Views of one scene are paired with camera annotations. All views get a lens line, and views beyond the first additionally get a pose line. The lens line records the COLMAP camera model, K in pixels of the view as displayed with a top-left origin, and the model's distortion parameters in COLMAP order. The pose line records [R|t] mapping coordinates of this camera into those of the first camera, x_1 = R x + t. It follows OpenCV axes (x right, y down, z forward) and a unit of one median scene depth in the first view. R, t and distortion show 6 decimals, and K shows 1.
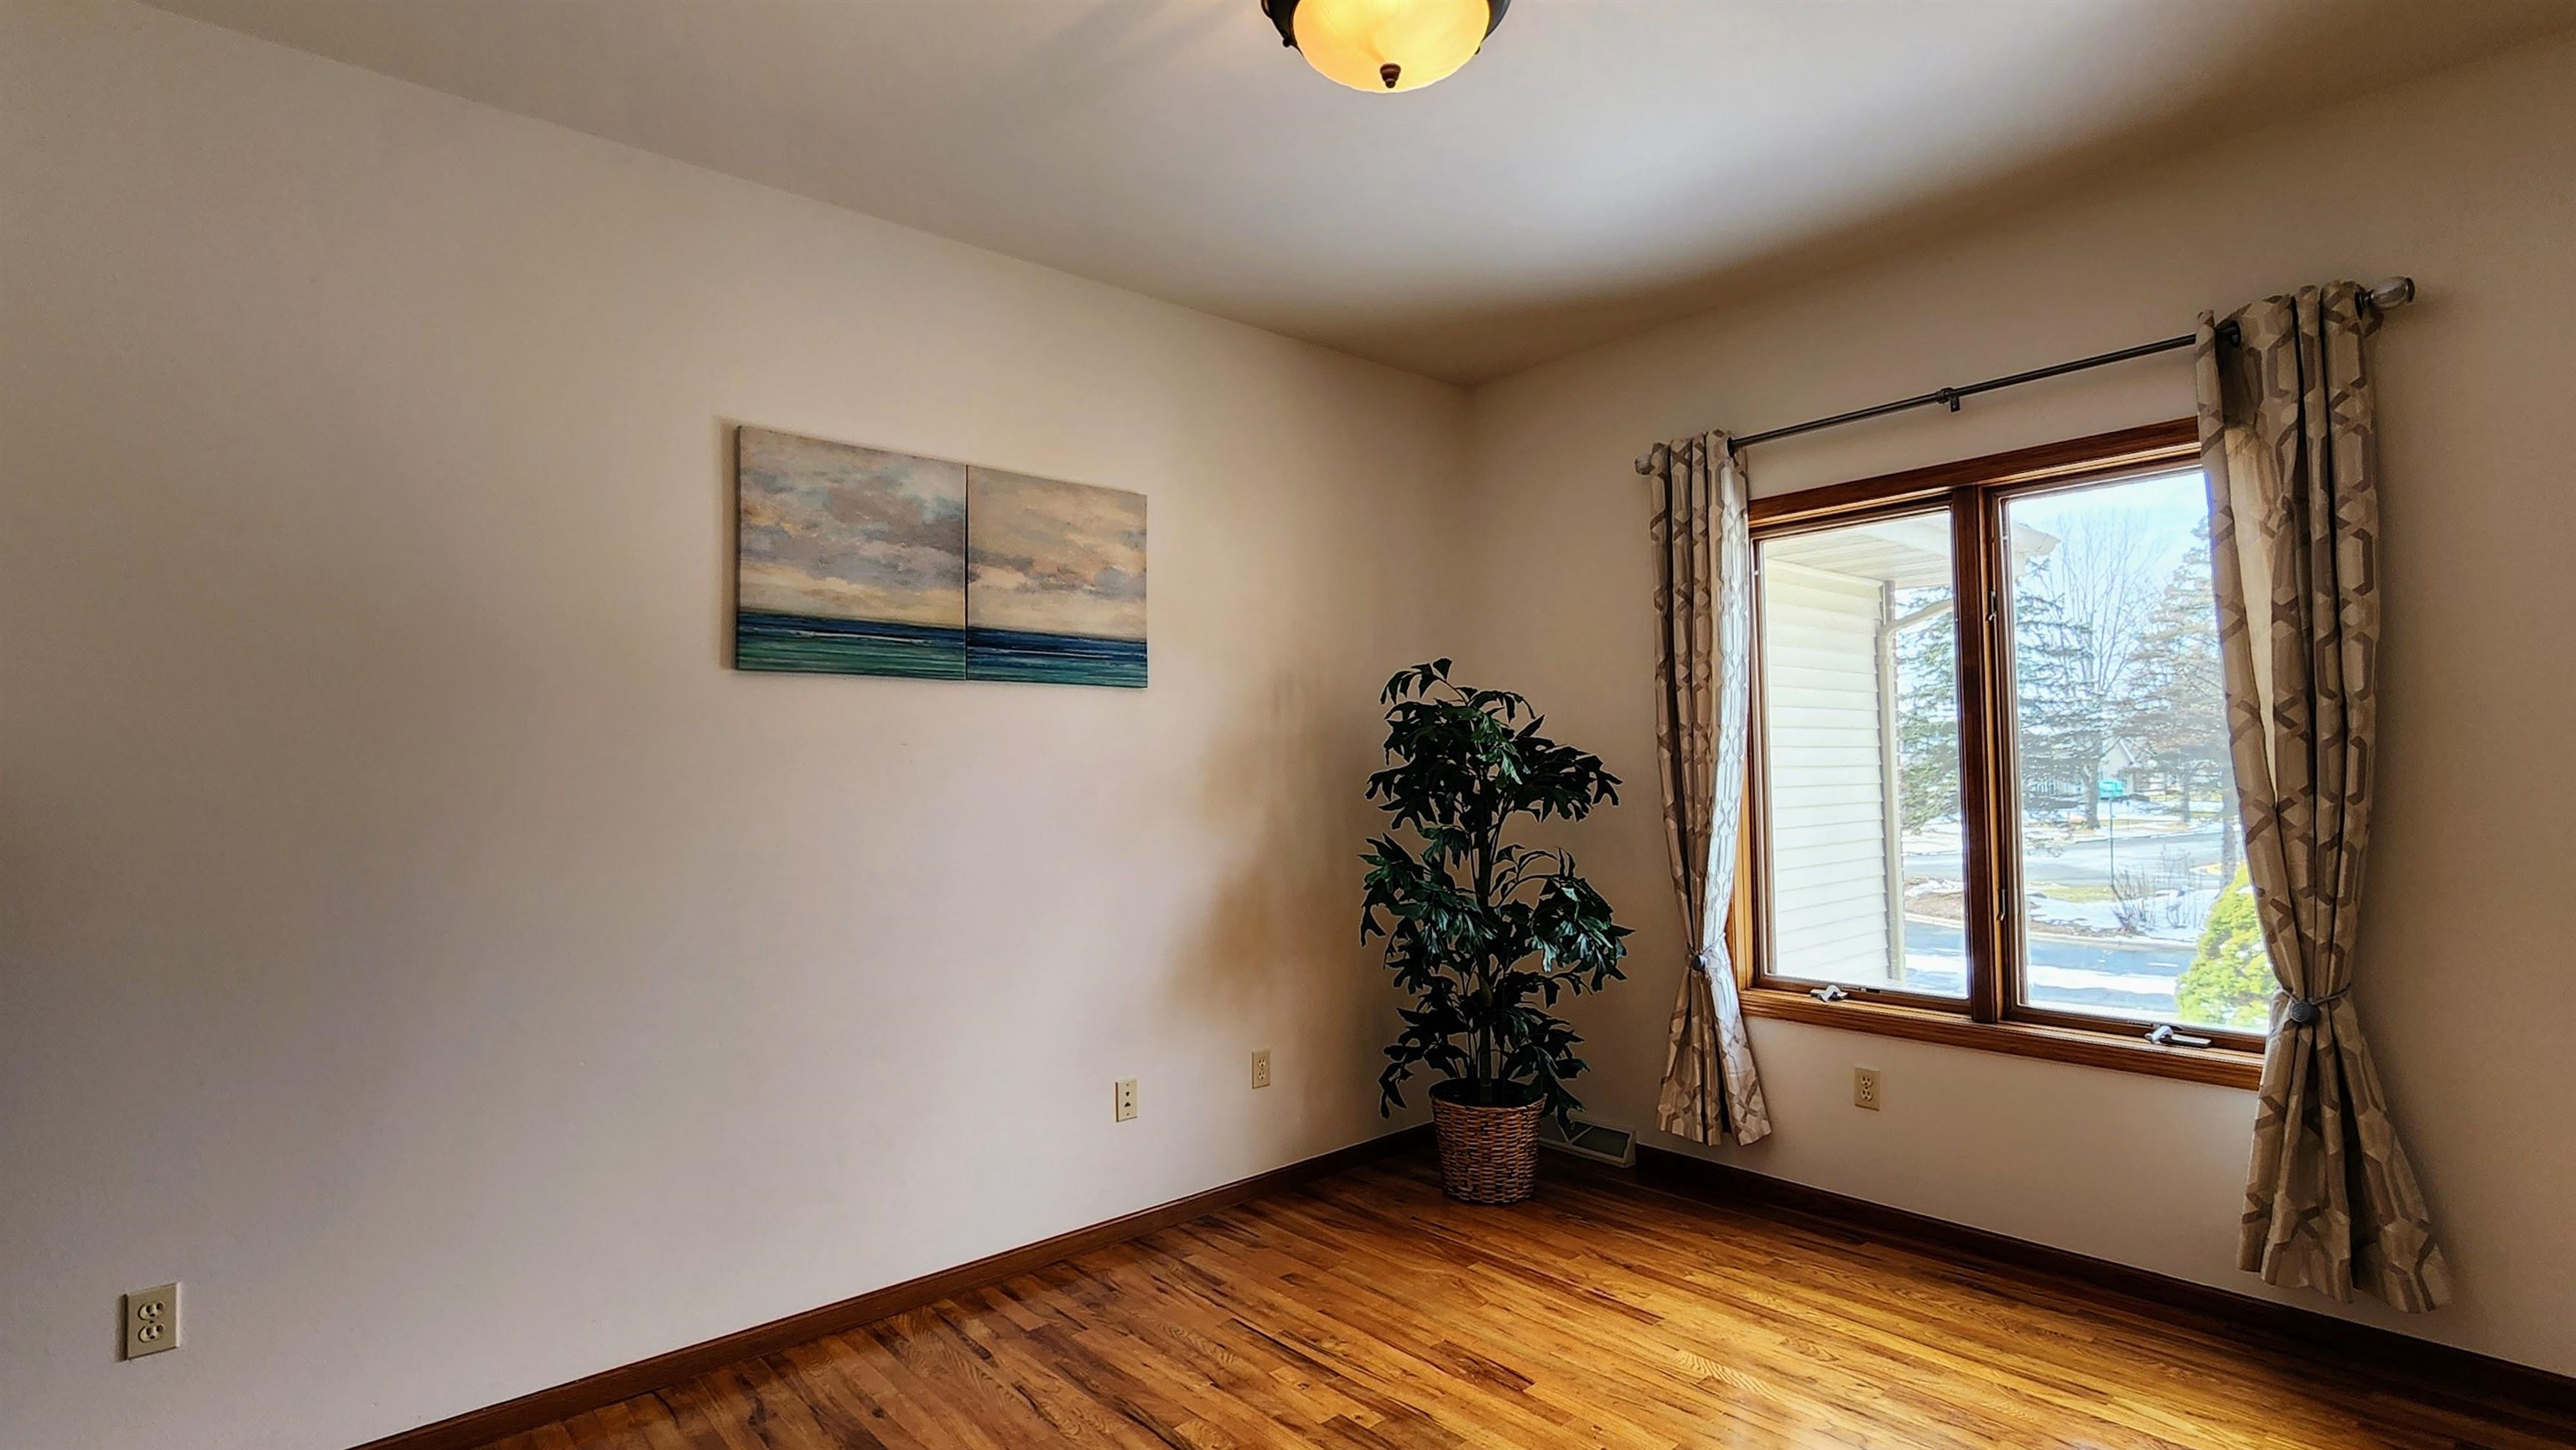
lens RADIAL K [[1193.2, 0, 1296.3], [0, 1193.2, 728.2], [0, 0, 1]] dist [0.002141, -0.000599]
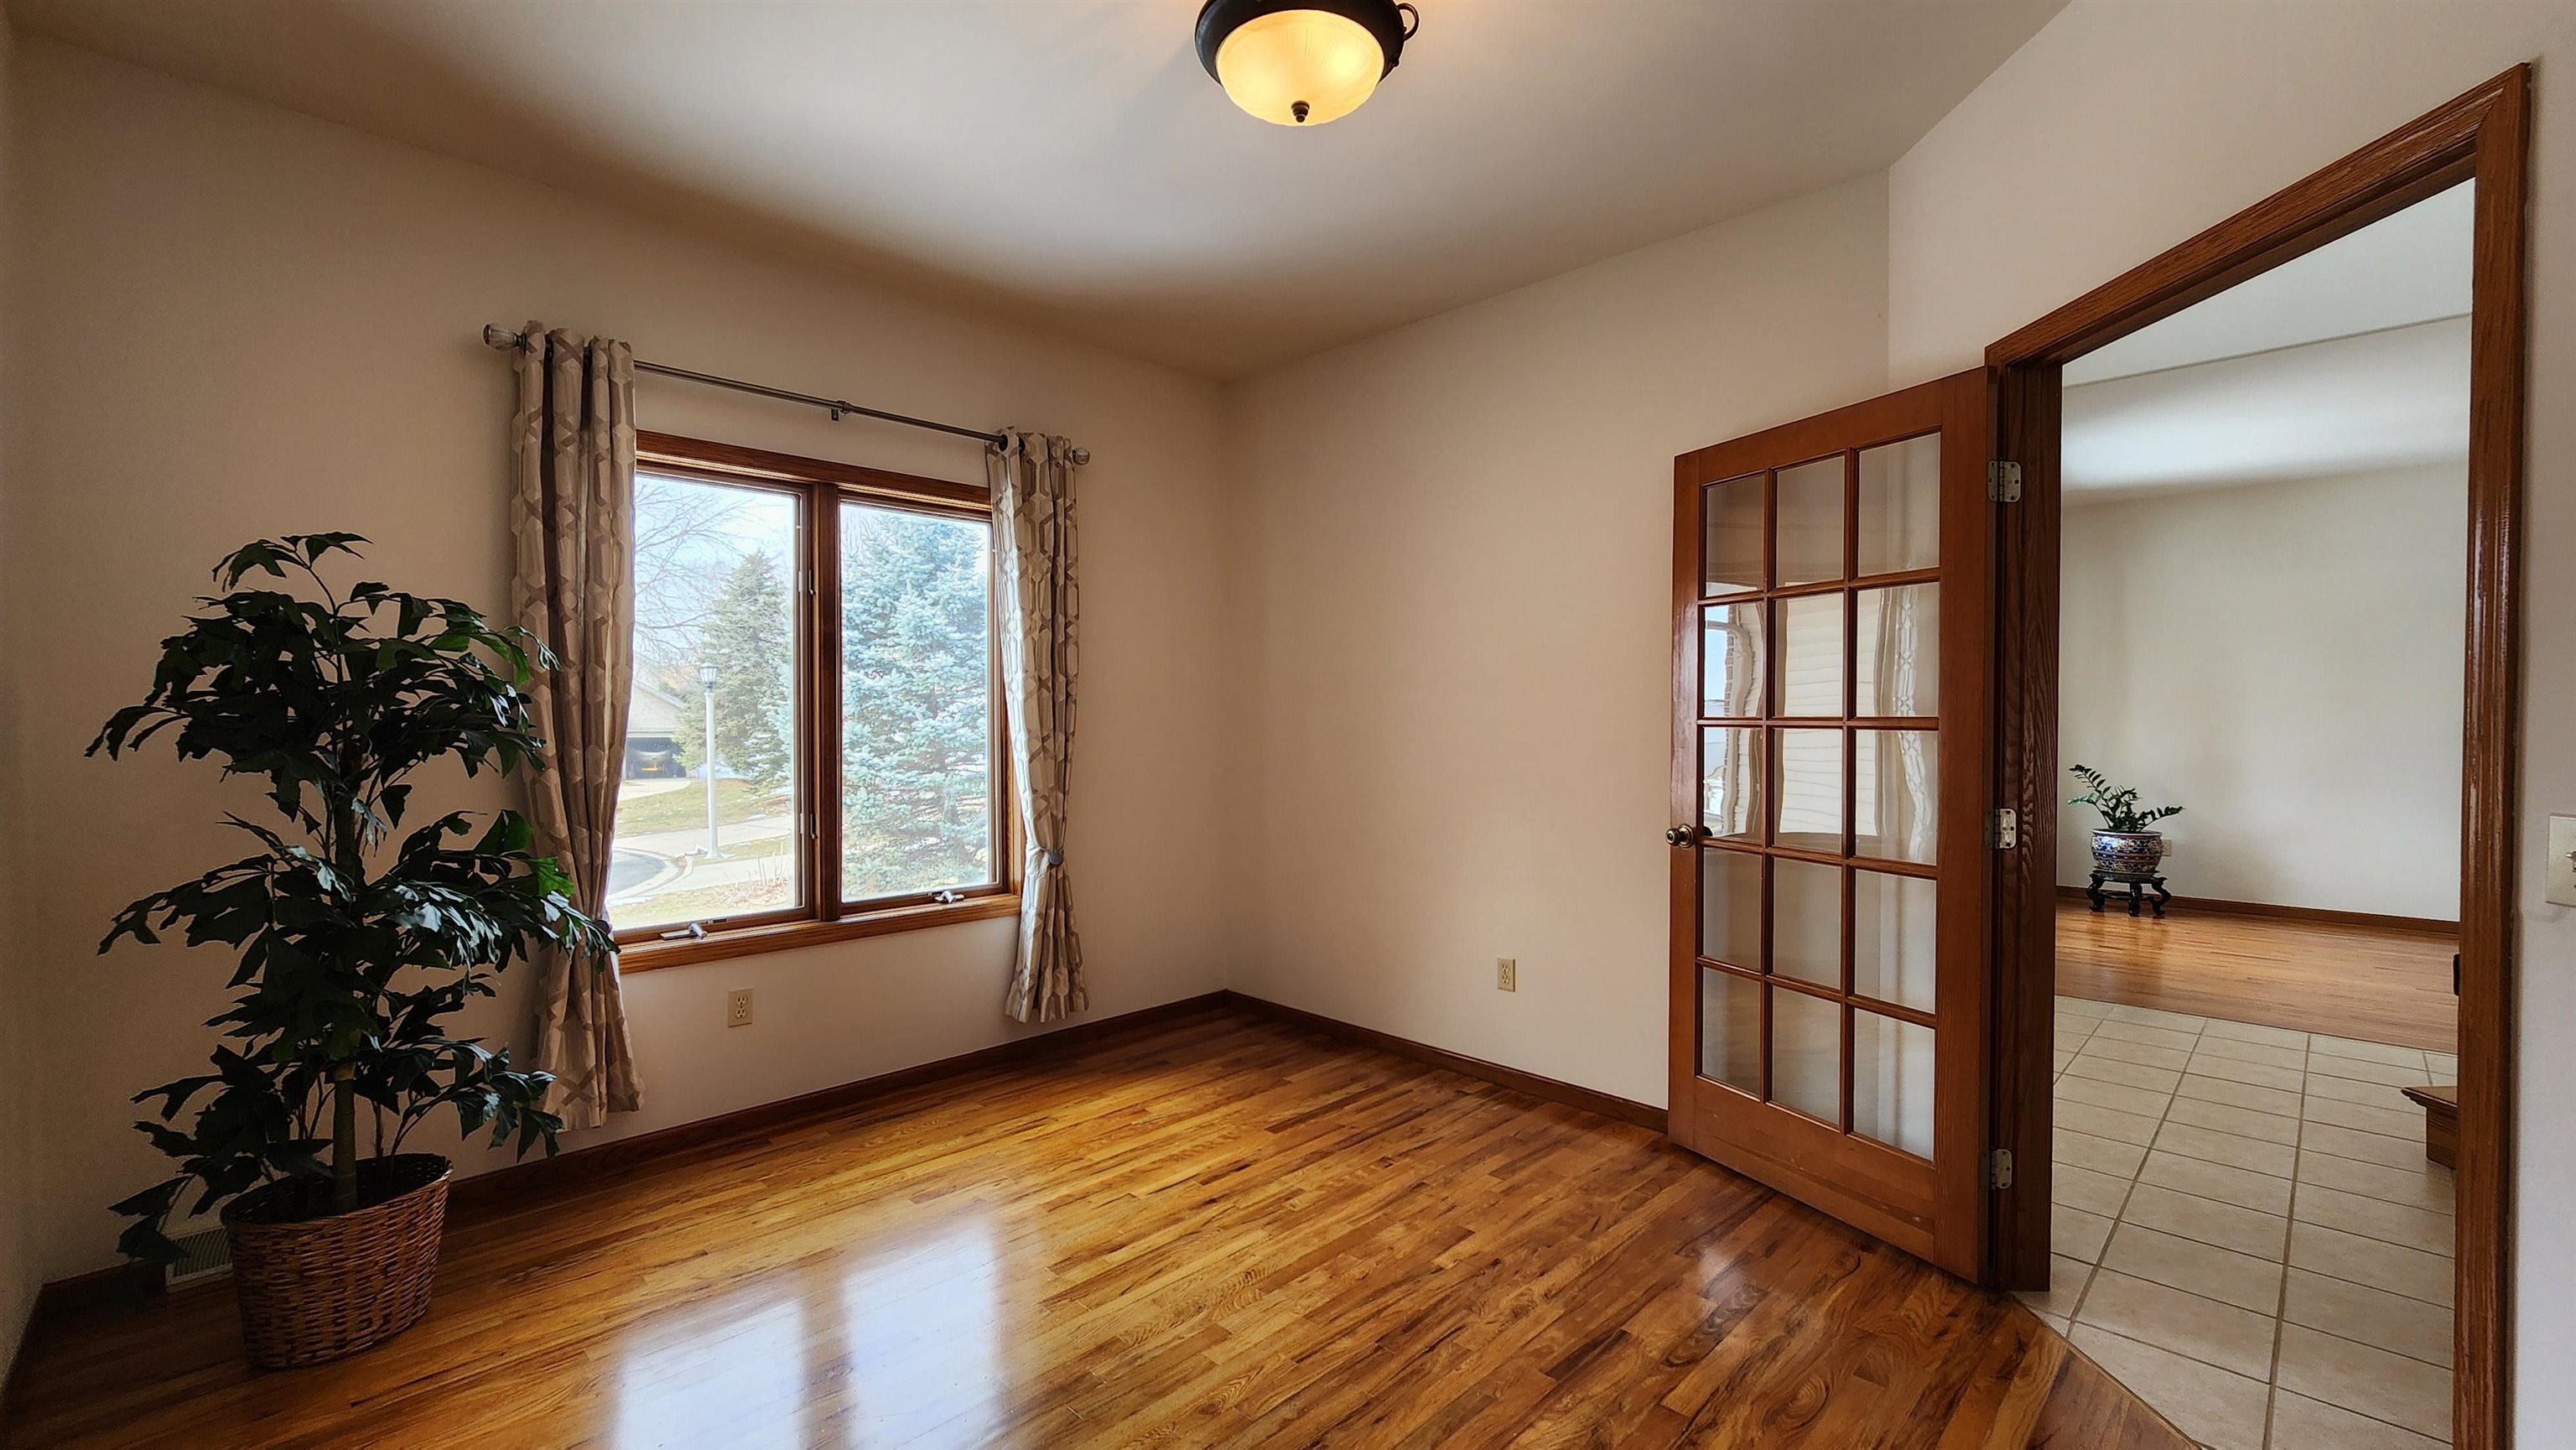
lens RADIAL K [[1056.4, 0, 1288.0], [0, 1056.4, 725.0], [0, 0, 1]] dist [0.000061, -0.000082]
pose [[-0.057702, 0.010381, 0.998280, -0.549036], [-0.031860, 0.999417, -0.012234, 0.042513], [-0.997825, -0.032511, -0.057338, 0.602324]]
